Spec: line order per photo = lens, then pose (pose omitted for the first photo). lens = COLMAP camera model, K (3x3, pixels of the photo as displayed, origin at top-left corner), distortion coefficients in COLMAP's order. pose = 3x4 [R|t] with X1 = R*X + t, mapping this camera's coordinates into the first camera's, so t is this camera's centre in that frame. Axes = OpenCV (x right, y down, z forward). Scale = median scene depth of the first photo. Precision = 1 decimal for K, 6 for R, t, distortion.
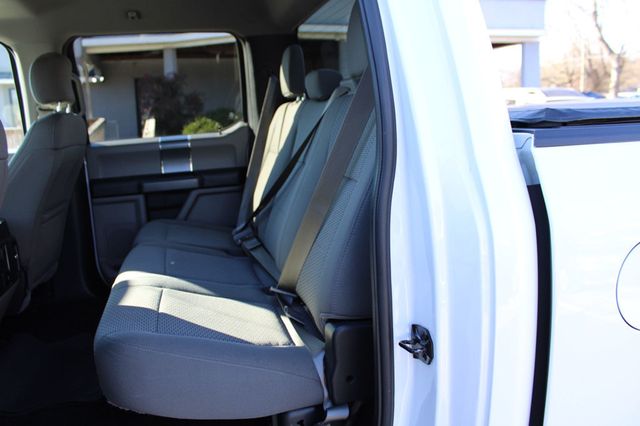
lens RADIAL K [[532.2, 0, 314.0], [0, 532.2, 211.3], [0, 0, 1]] dist [-0.168591, 0.148063]
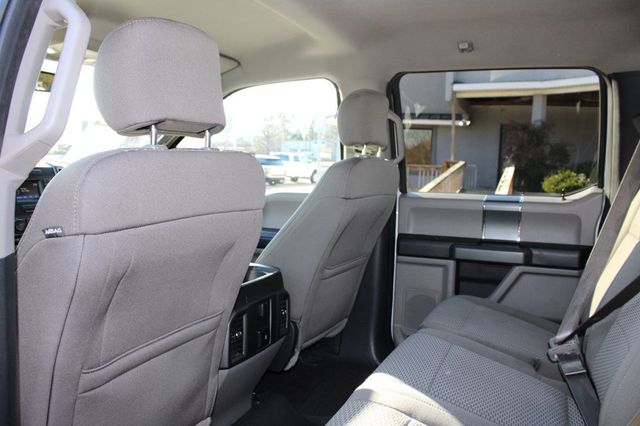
lens RADIAL K [[532.2, 0, 314.0], [0, 532.2, 211.3], [0, 0, 1]] dist [-0.168591, 0.148063]
pose [[0.782892, 0.120202, -0.610435, 0.000058], [-0.171538, 0.984832, -0.026074, -0.049173], [0.598042, 0.125126, 0.791637, 0.192618]]
